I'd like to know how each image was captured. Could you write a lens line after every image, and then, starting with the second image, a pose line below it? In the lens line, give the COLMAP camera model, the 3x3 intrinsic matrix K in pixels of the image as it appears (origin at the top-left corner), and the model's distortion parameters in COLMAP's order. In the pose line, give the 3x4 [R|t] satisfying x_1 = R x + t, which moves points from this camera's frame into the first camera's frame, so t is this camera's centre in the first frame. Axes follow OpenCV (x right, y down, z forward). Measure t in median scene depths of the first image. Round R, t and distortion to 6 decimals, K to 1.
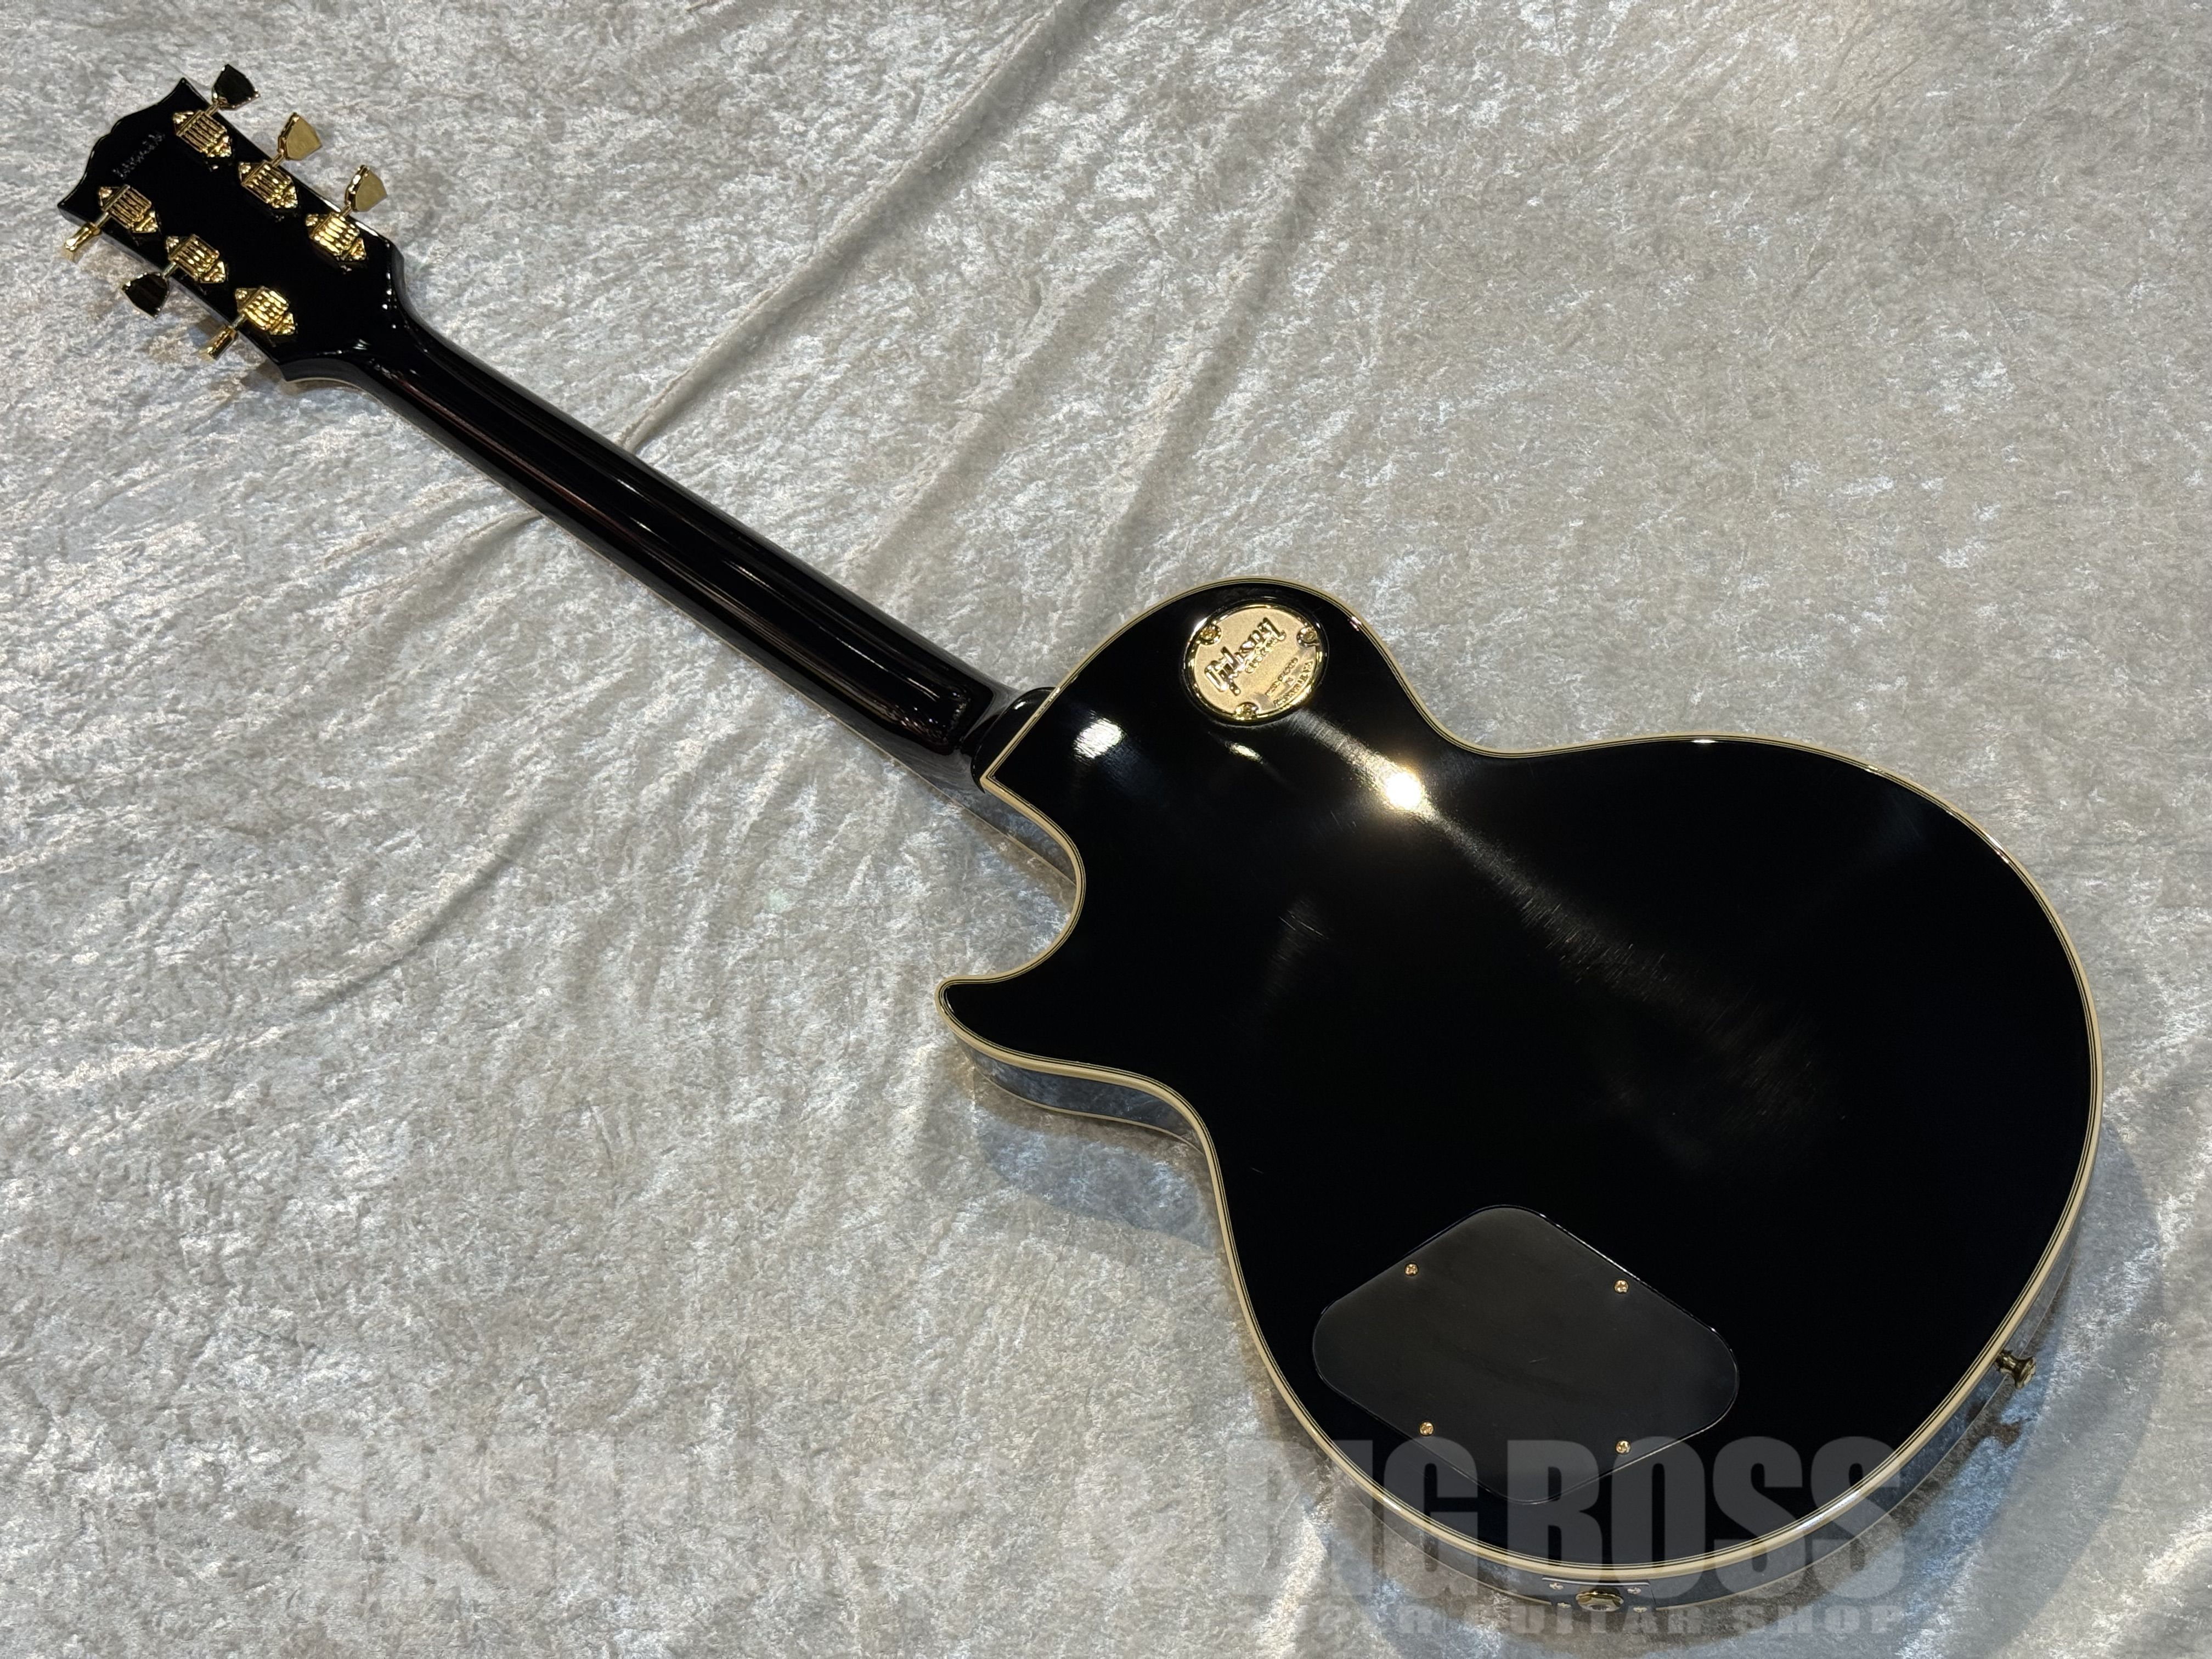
lens RADIAL K [[3222.6, 0, 1106.0], [0, 3222.6, 829.5], [0, 0, 1]] dist [0.197899, -0.570018]
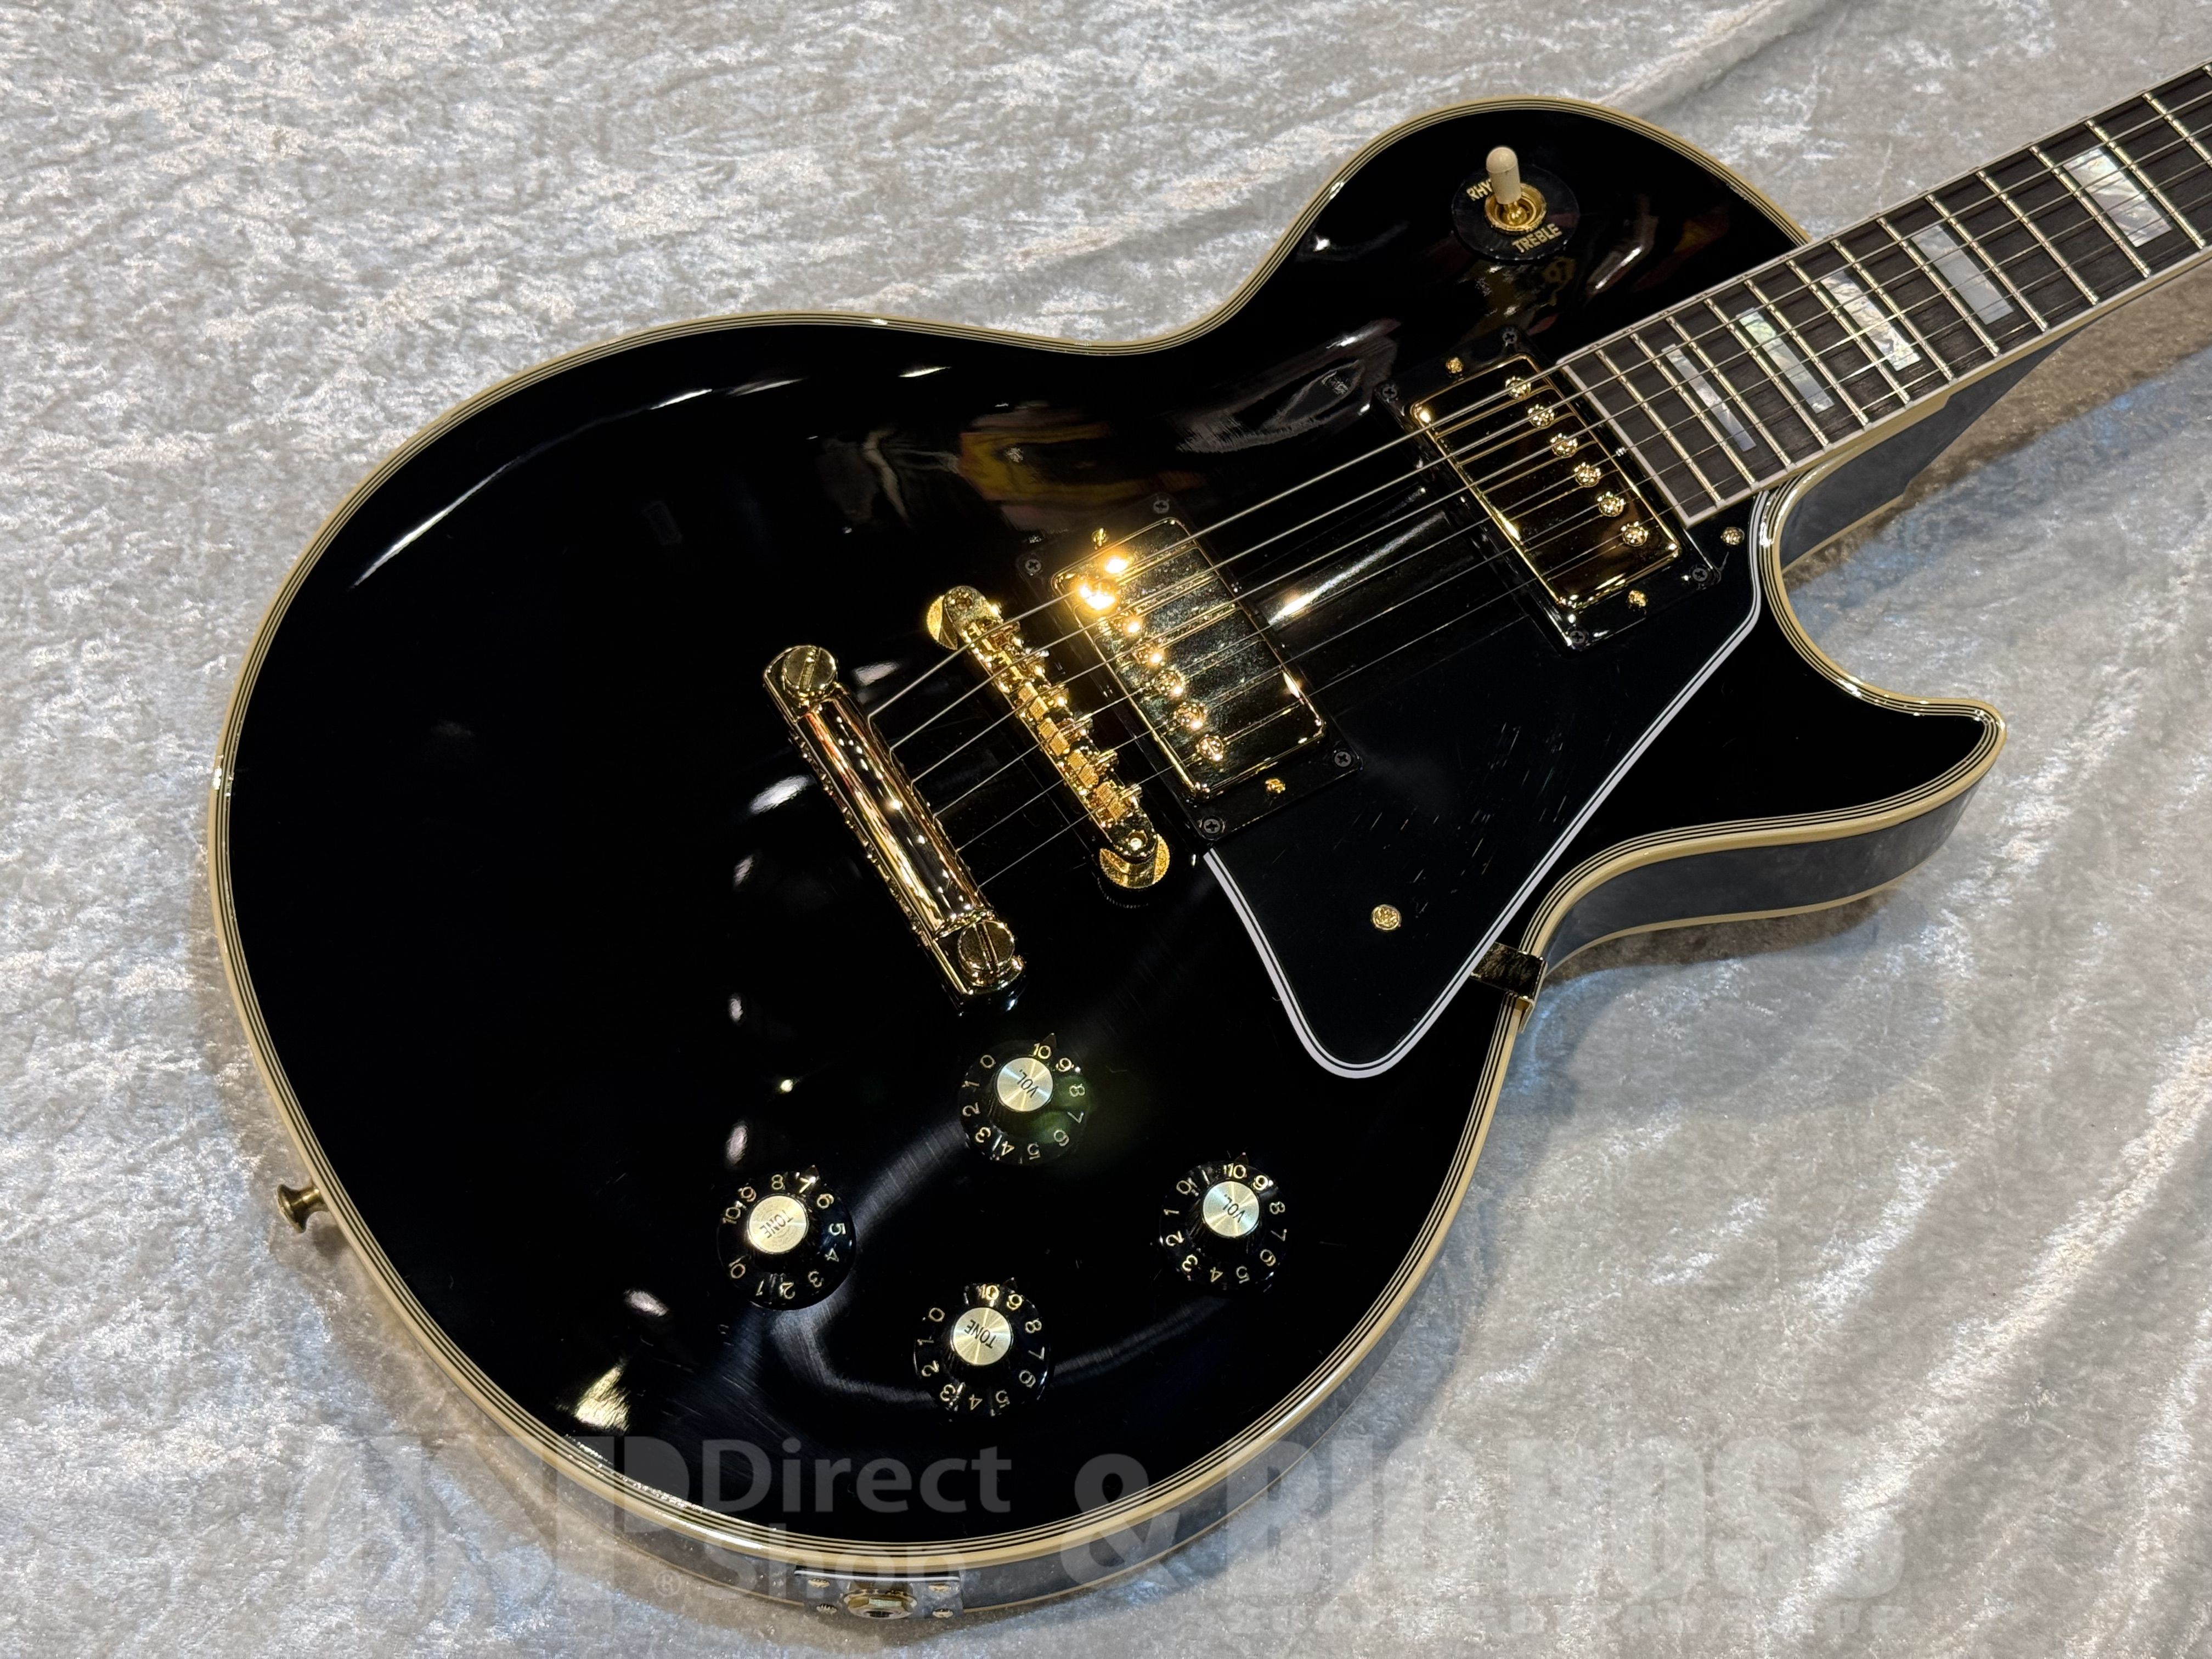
lens RADIAL K [[3046.4, 0, 1112.7], [0, 3046.4, 837.2], [0, 0, 1]] dist [0.177363, -0.389022]
pose [[0.967896, 0.211165, 0.136337, -0.272394], [-0.210635, 0.977390, -0.018462, 0.035354], [-0.137153, -0.010848, 0.990490, 0.390087]]
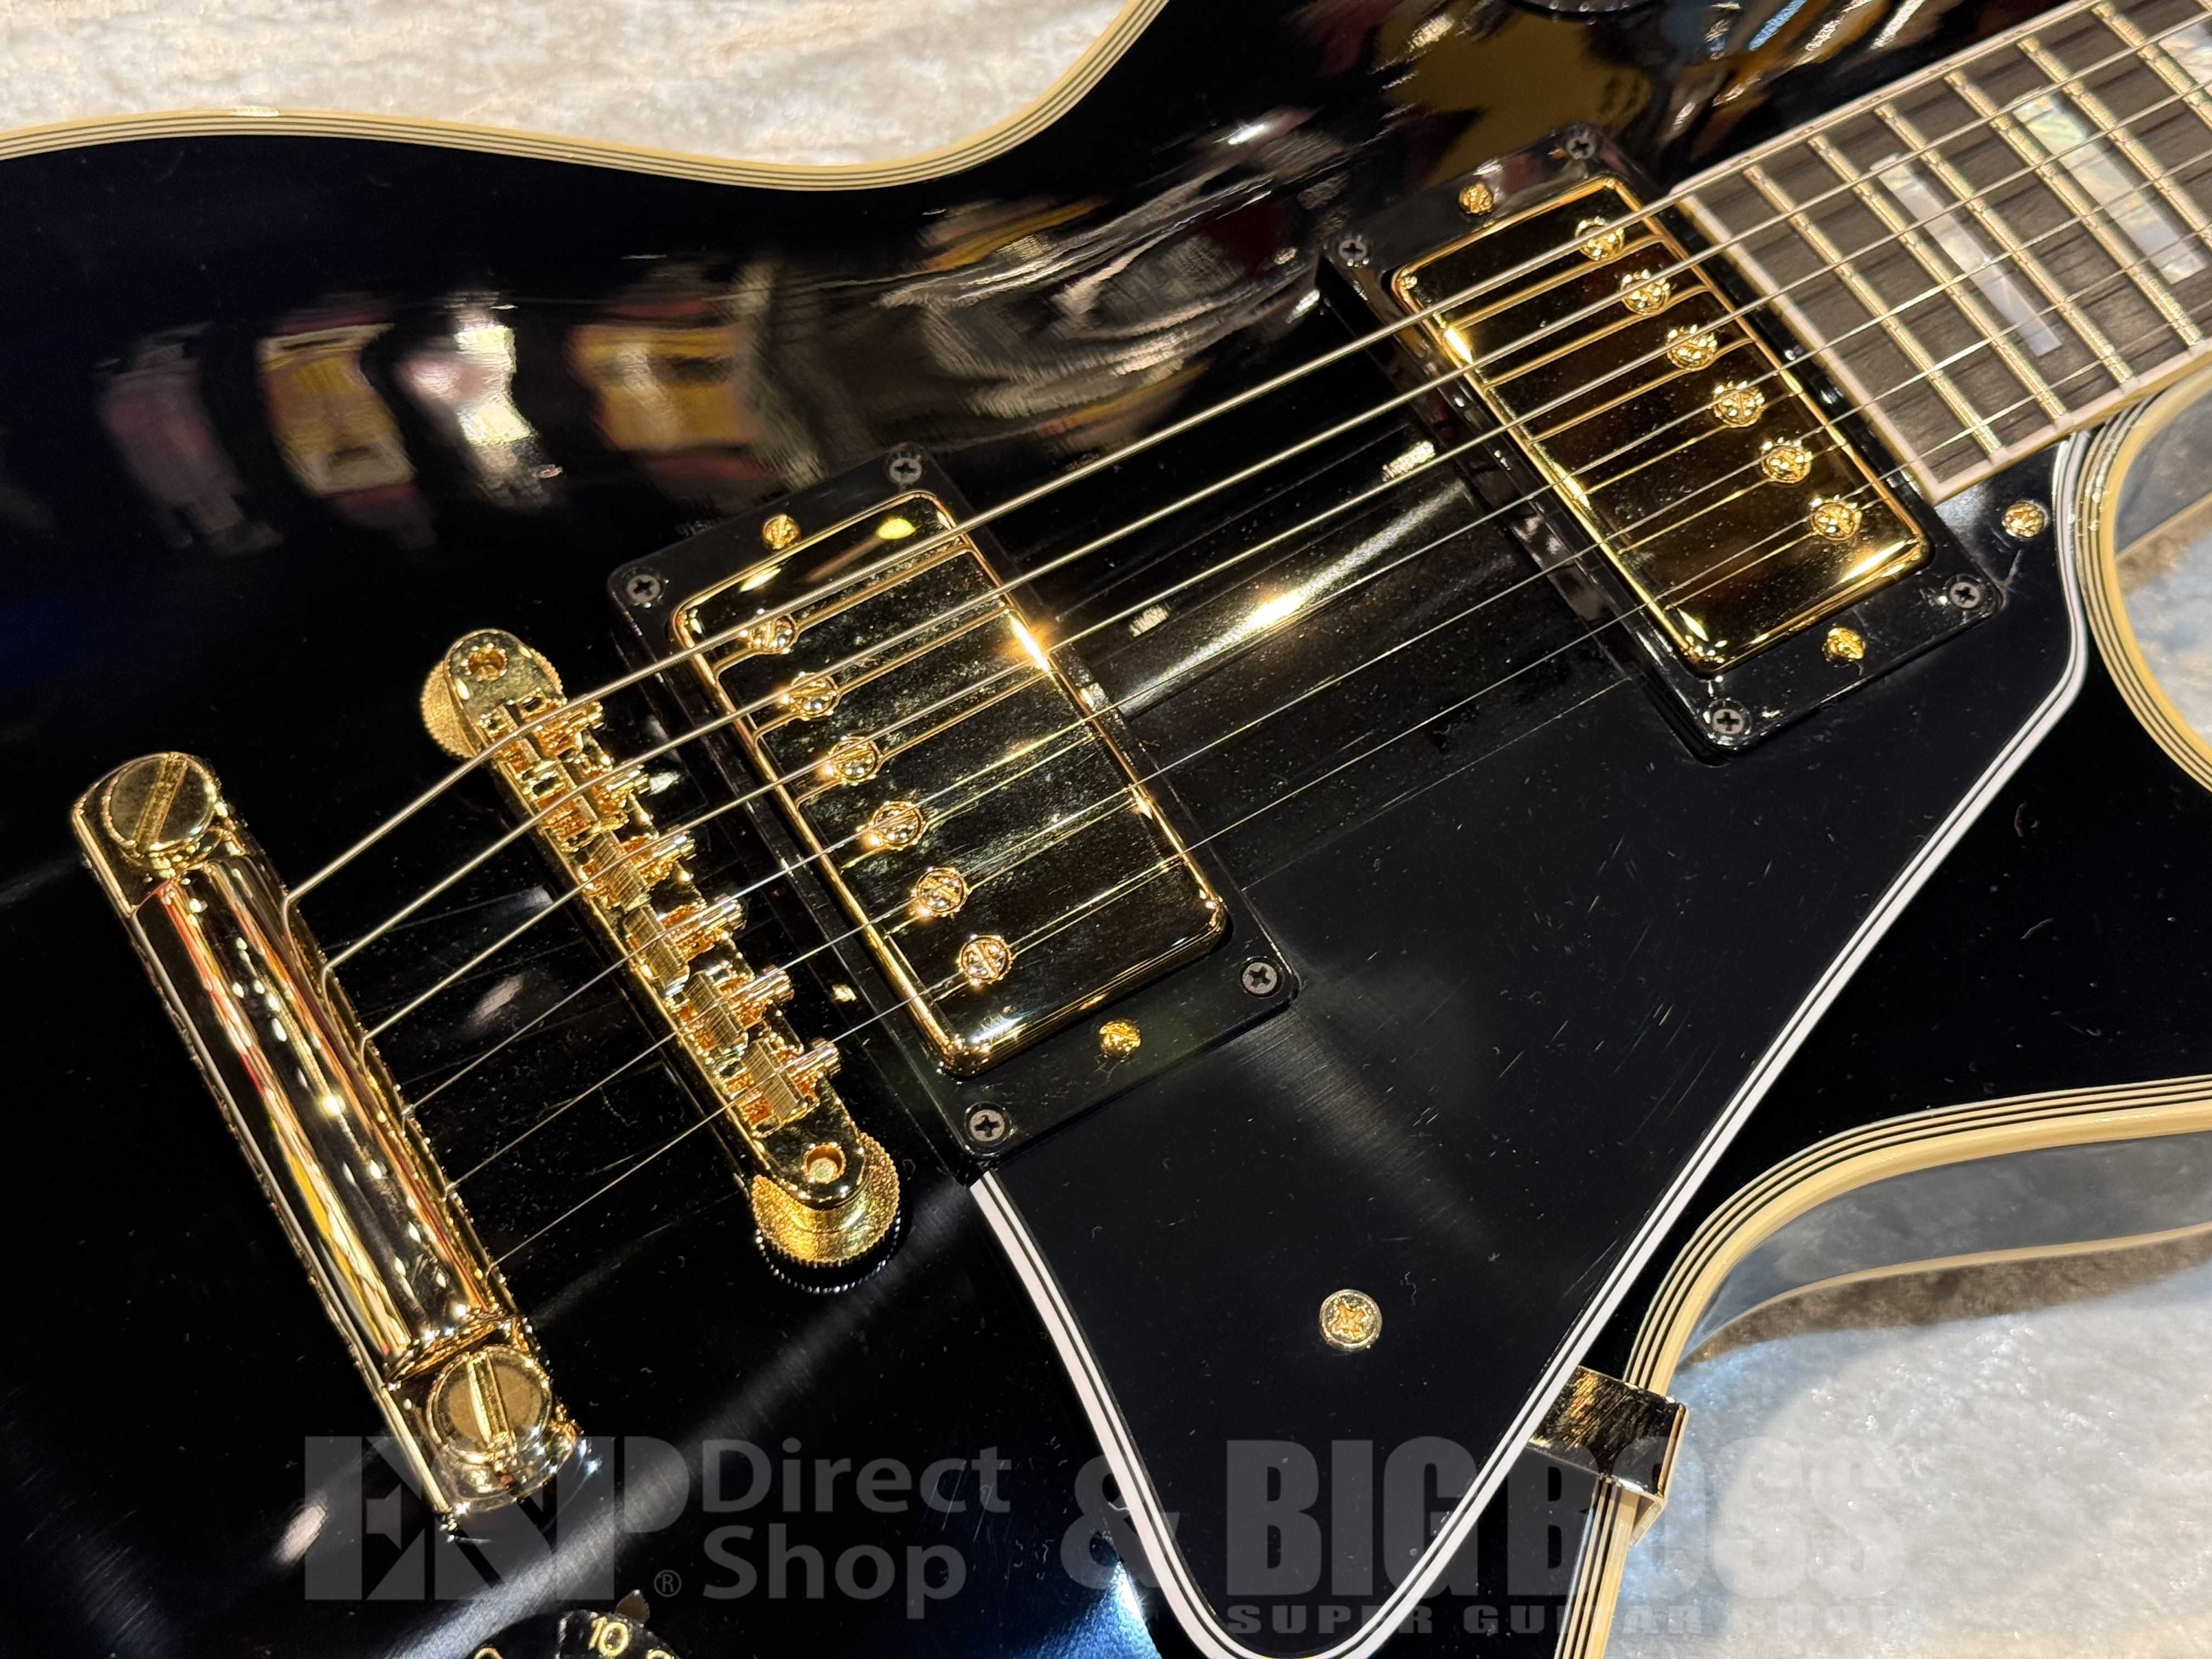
lens RADIAL K [[3046.4, 0, 1112.7], [0, 3046.4, 837.2], [0, 0, 1]] dist [0.177363, -0.389022]
pose [[0.969923, 0.203080, 0.134192, -0.219301], [-0.201764, 0.979153, -0.023477, 0.004005], [-0.136162, -0.004304, 0.990677, 0.629007]]
